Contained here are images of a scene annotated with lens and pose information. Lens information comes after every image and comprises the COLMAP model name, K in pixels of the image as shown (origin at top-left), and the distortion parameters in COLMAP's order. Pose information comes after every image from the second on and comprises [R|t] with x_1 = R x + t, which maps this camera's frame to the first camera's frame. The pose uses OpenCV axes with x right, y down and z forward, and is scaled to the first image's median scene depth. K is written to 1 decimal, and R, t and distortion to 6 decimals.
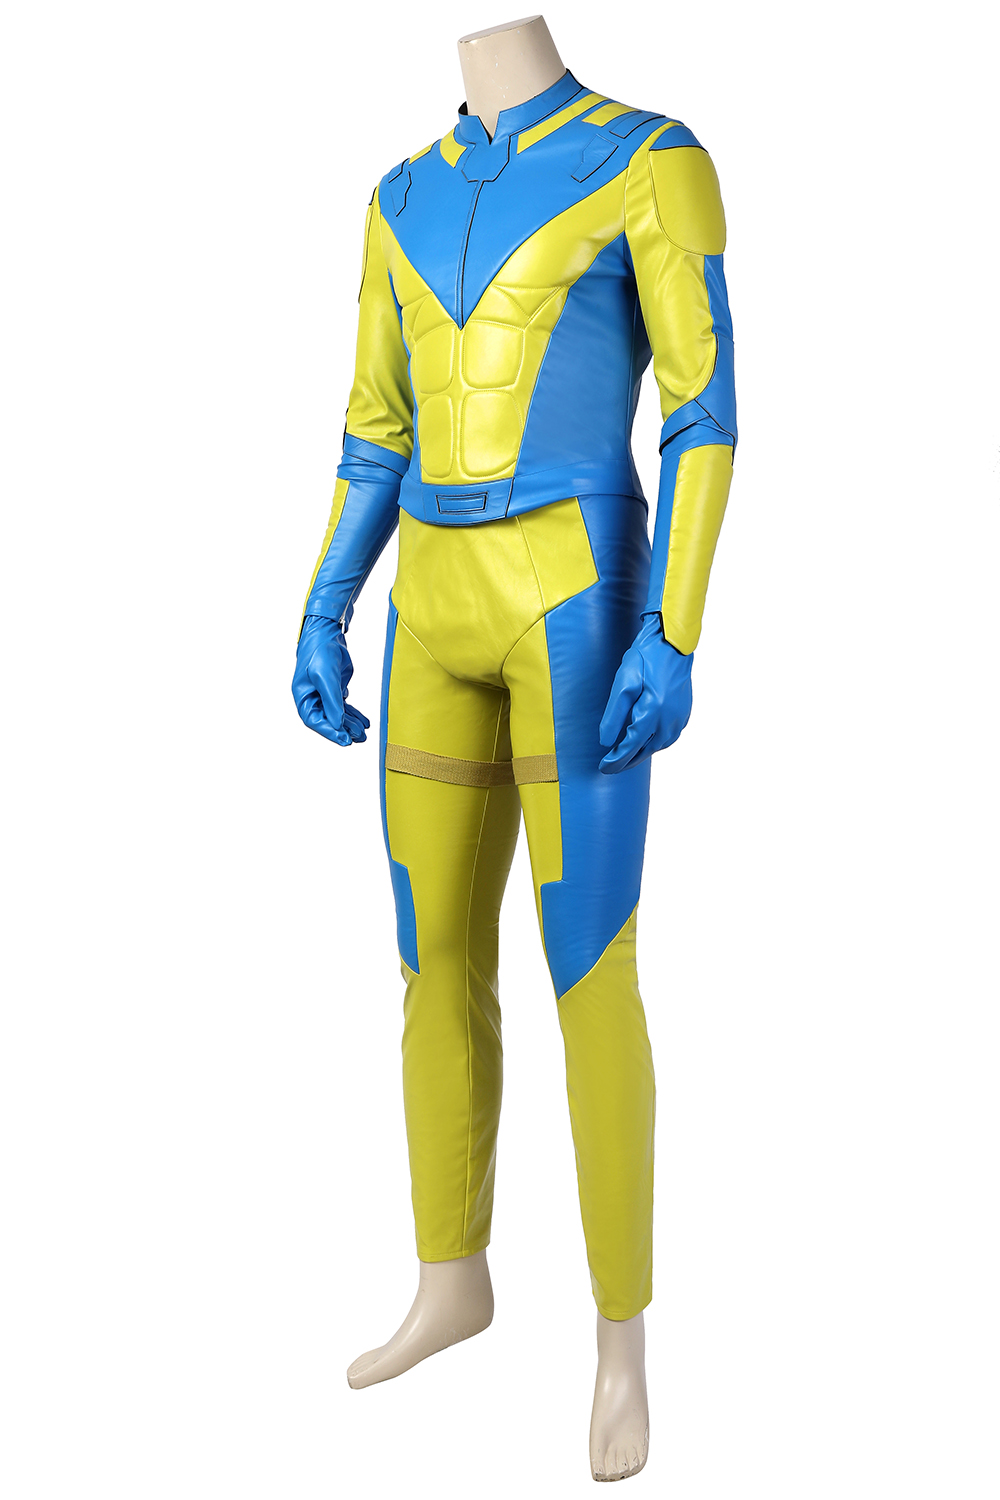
lens RADIAL K [[1916.6, 0, 500.0], [0, 1916.6, 750.0], [0, 0, 1]] dist [-0.003043, -0.034125]
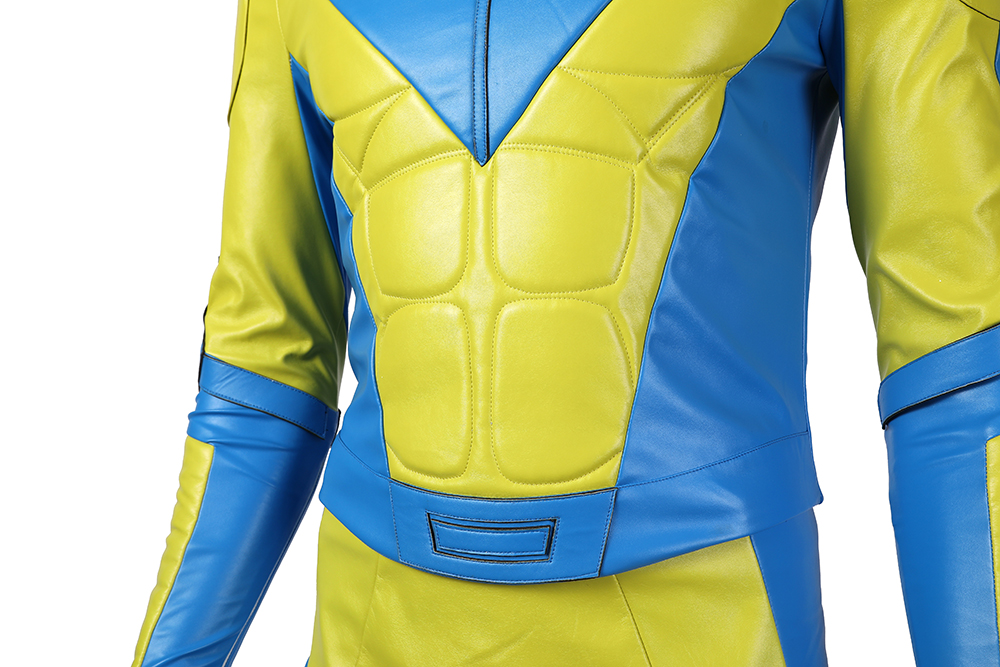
lens RADIAL K [[1069.3, 0, 501.6], [0, 1069.3, 319.1], [0, 0, 1]] dist [0.007991, 0.011505]
pose [[0.971519, -0.004698, 0.236914, -0.077577], [0.030501, 0.993966, -0.105366, -0.154631], [-0.234990, 0.109592, 0.965800, 0.751931]]
